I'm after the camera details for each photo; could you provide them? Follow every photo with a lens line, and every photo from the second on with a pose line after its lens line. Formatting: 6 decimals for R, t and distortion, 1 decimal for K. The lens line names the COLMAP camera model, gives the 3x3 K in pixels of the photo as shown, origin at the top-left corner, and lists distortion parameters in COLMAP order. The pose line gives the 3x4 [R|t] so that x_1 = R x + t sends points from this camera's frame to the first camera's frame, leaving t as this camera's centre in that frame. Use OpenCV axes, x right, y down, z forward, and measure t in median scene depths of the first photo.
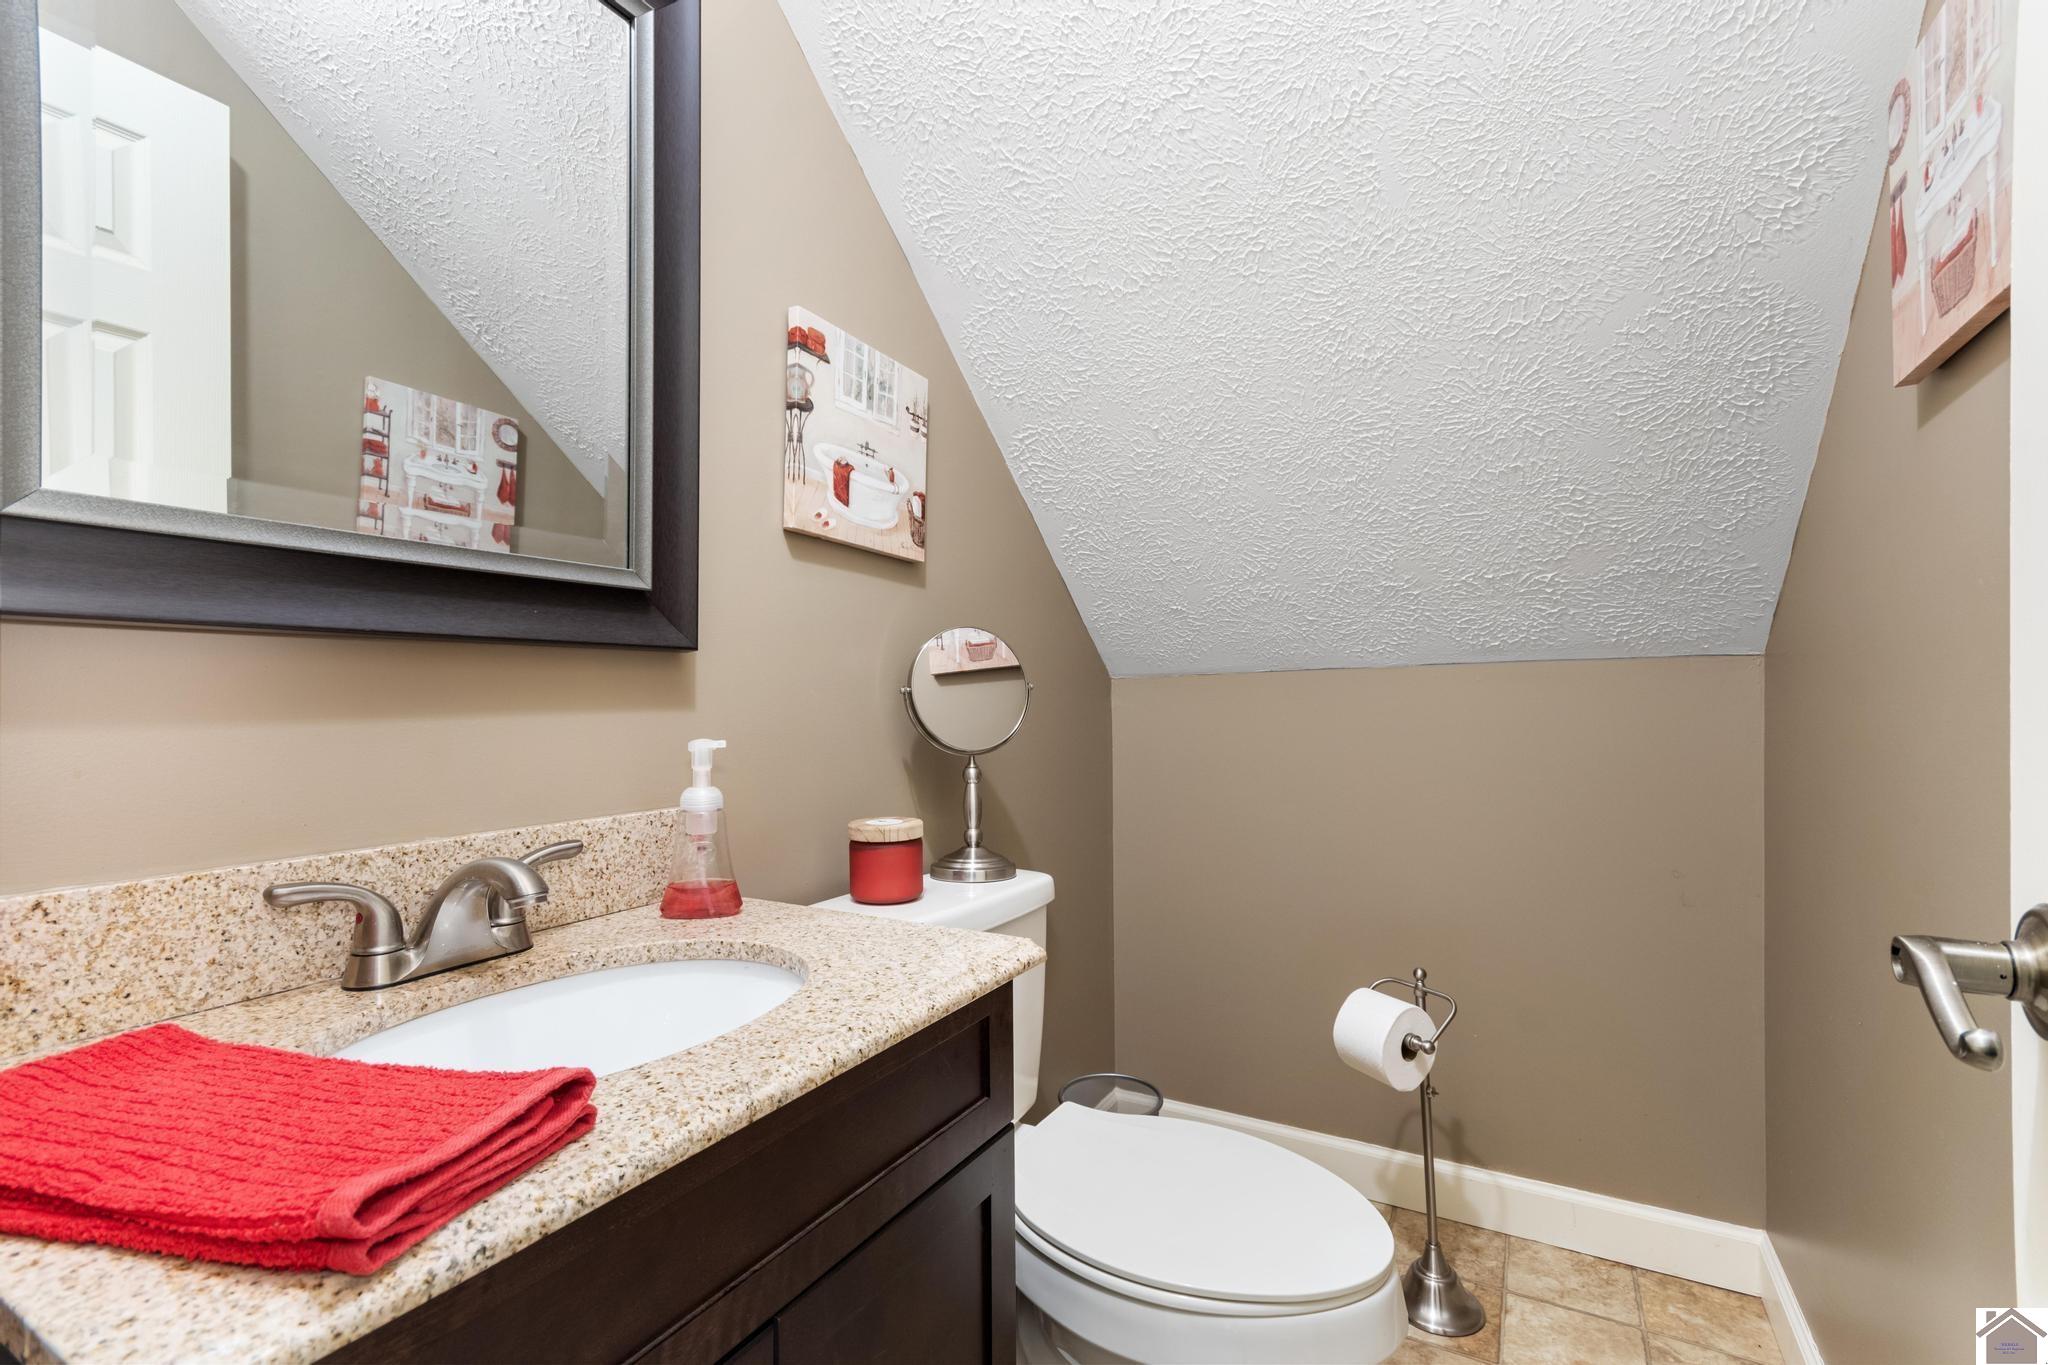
lens RADIAL K [[894.7, 0, 1020.1], [0, 894.7, 694.7], [0, 0, 1]] dist [0.001863, -0.000116]
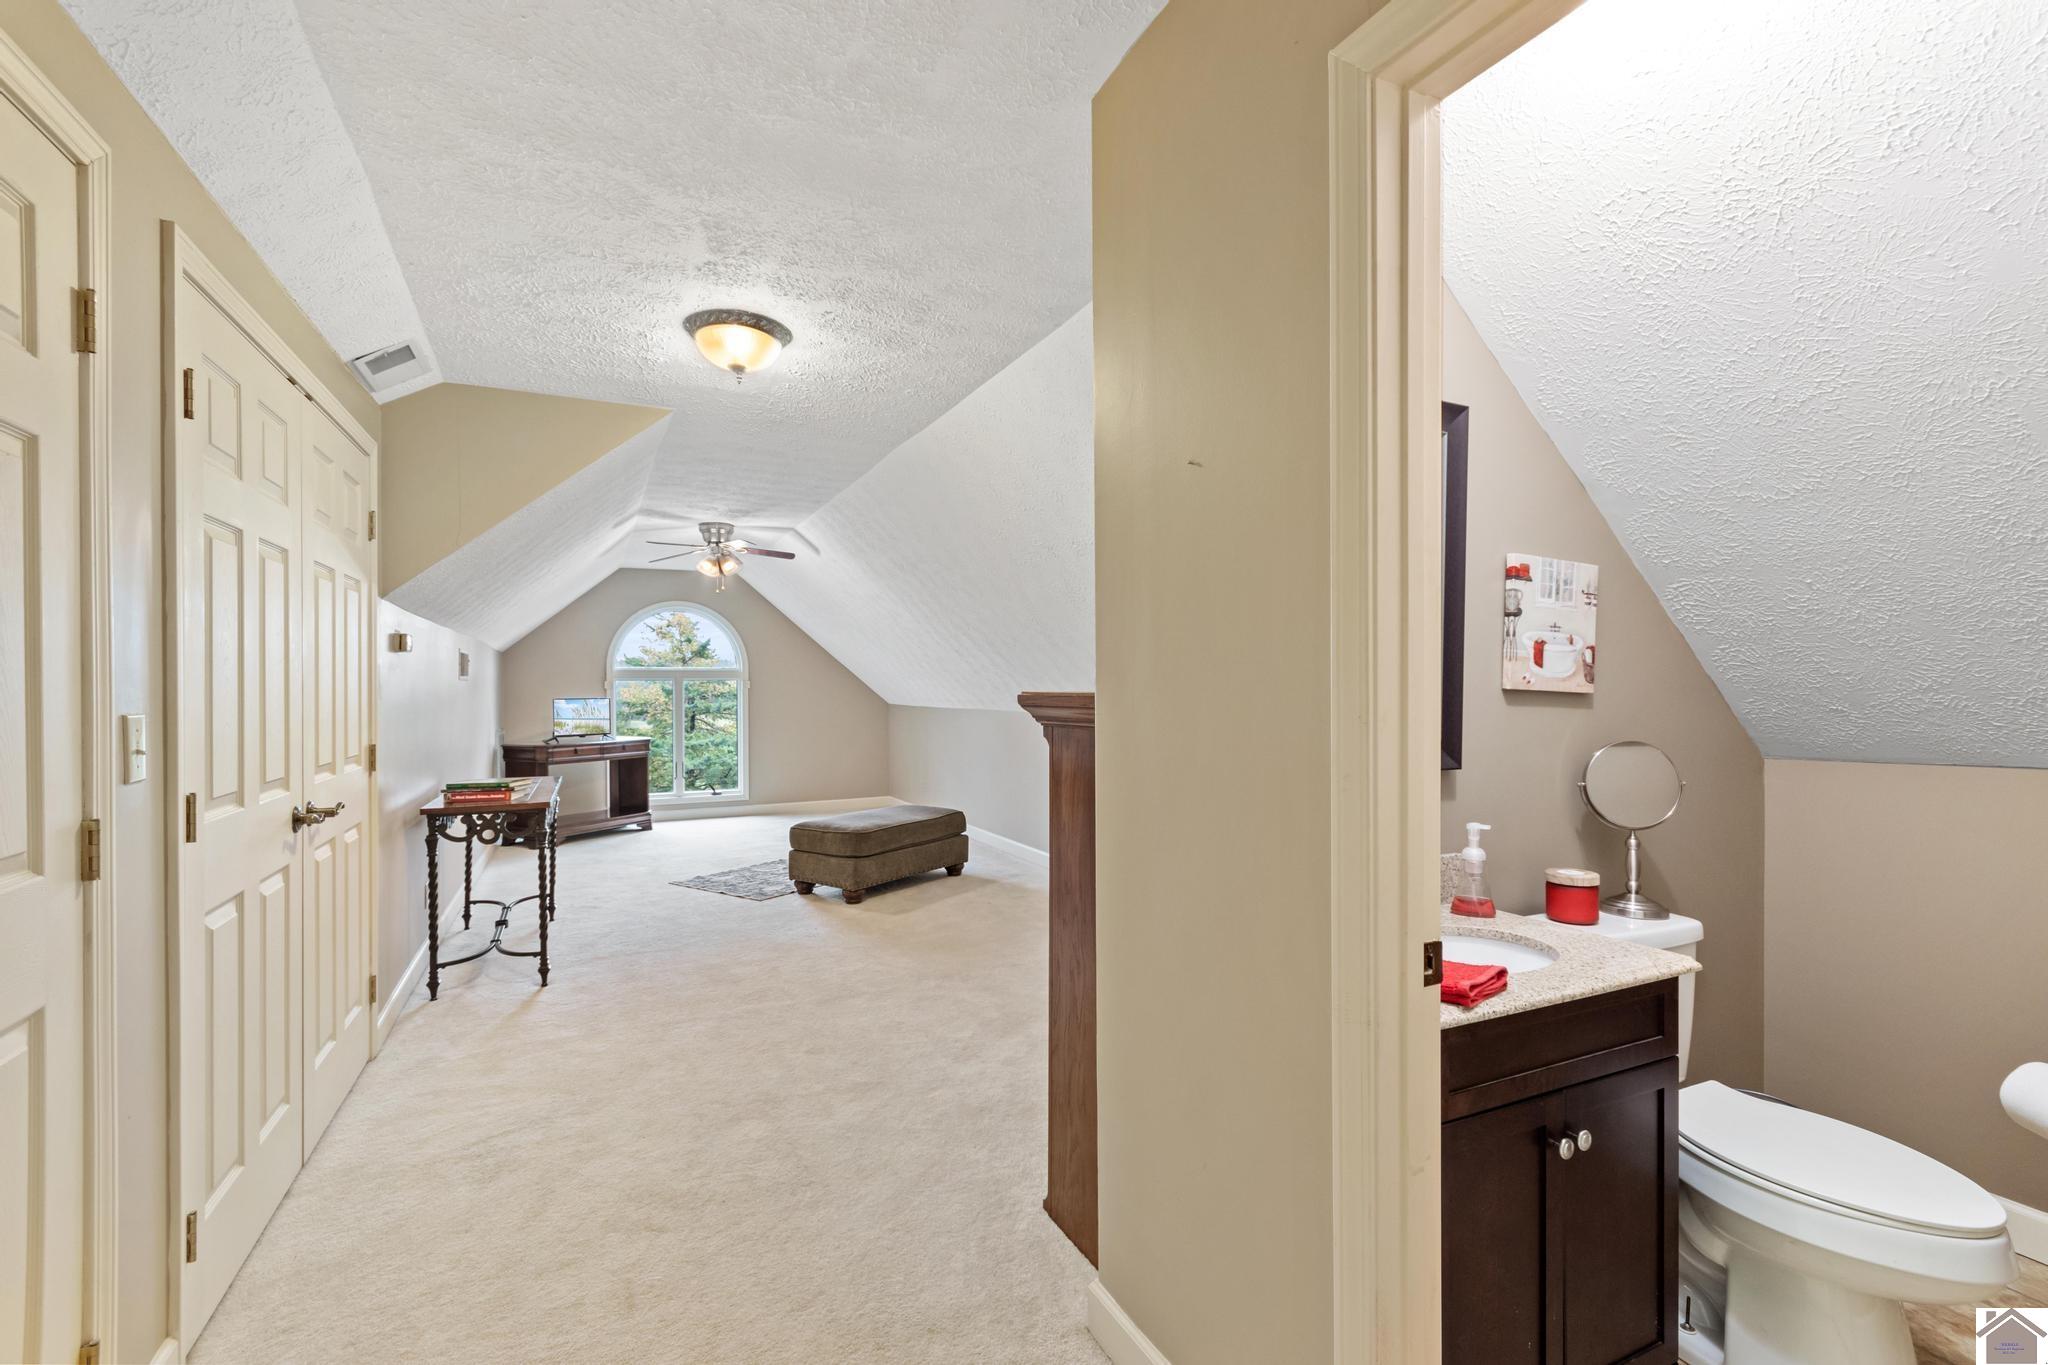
lens RADIAL K [[894.7, 0, 1020.1], [0, 894.7, 694.7], [0, 0, 1]] dist [0.001863, -0.000116]
pose [[0.822201, 0.012217, -0.569065, -0.051781], [-0.006489, 0.999906, 0.012091, -0.179038], [0.569160, -0.006249, 0.822203, -0.830371]]
